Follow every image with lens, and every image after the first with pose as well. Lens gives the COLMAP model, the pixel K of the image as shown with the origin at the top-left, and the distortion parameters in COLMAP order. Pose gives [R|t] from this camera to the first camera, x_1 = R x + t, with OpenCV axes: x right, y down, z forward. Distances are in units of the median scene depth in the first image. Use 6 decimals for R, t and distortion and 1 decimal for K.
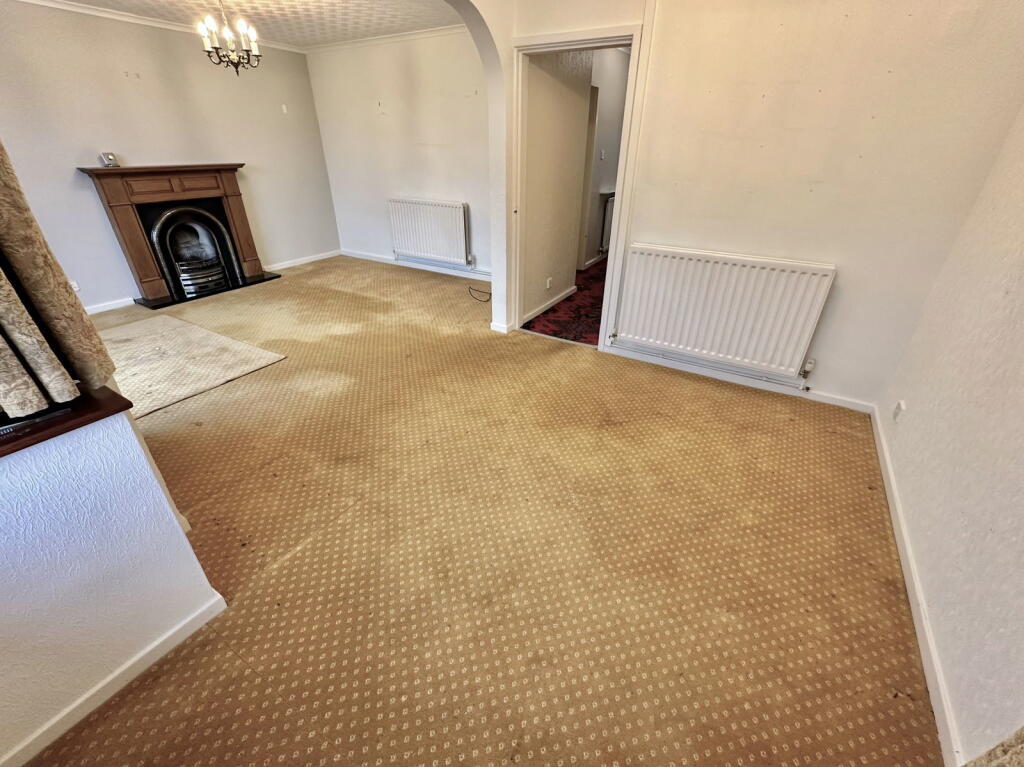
lens RADIAL K [[415.5, 0, 510.5], [0, 415.5, 380.1], [0, 0, 1]] dist [-0.004553, 0.000514]
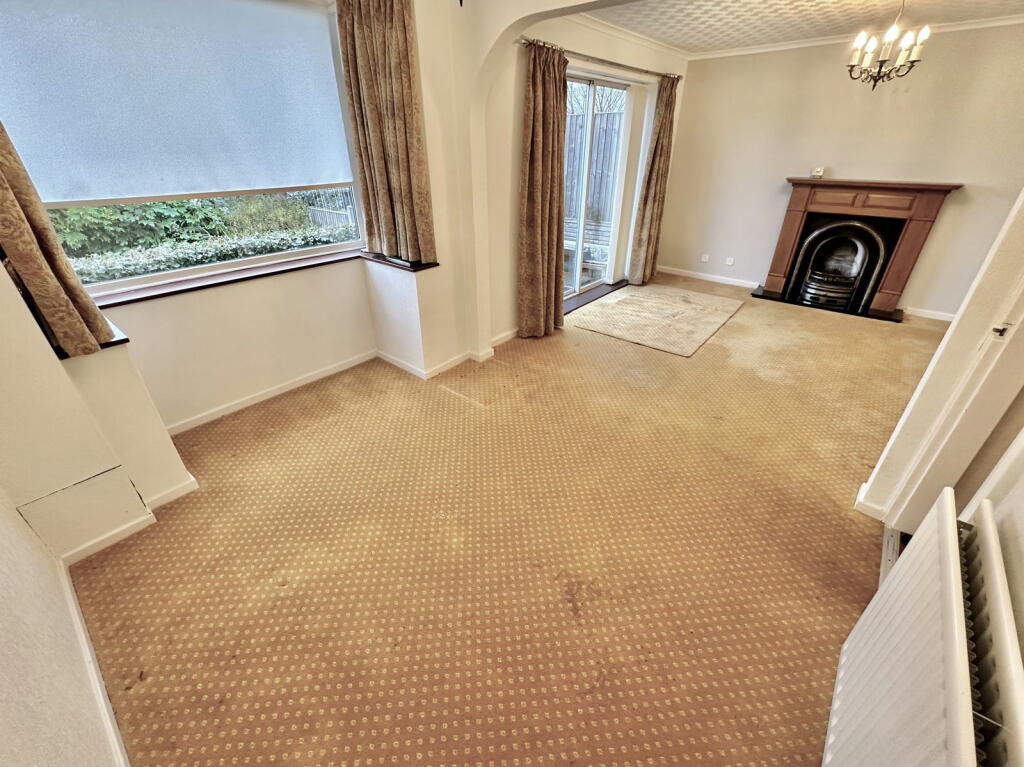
lens RADIAL K [[415.5, 0, 511.1], [0, 415.5, 382.0], [0, 0, 1]] dist [-0.004553, 0.000514]
pose [[-0.124539, 0.486819, -0.864580, 0.374264], [-0.486065, 0.729713, 0.480895, -0.230586], [0.865003, 0.480132, 0.145748, 0.352479]]
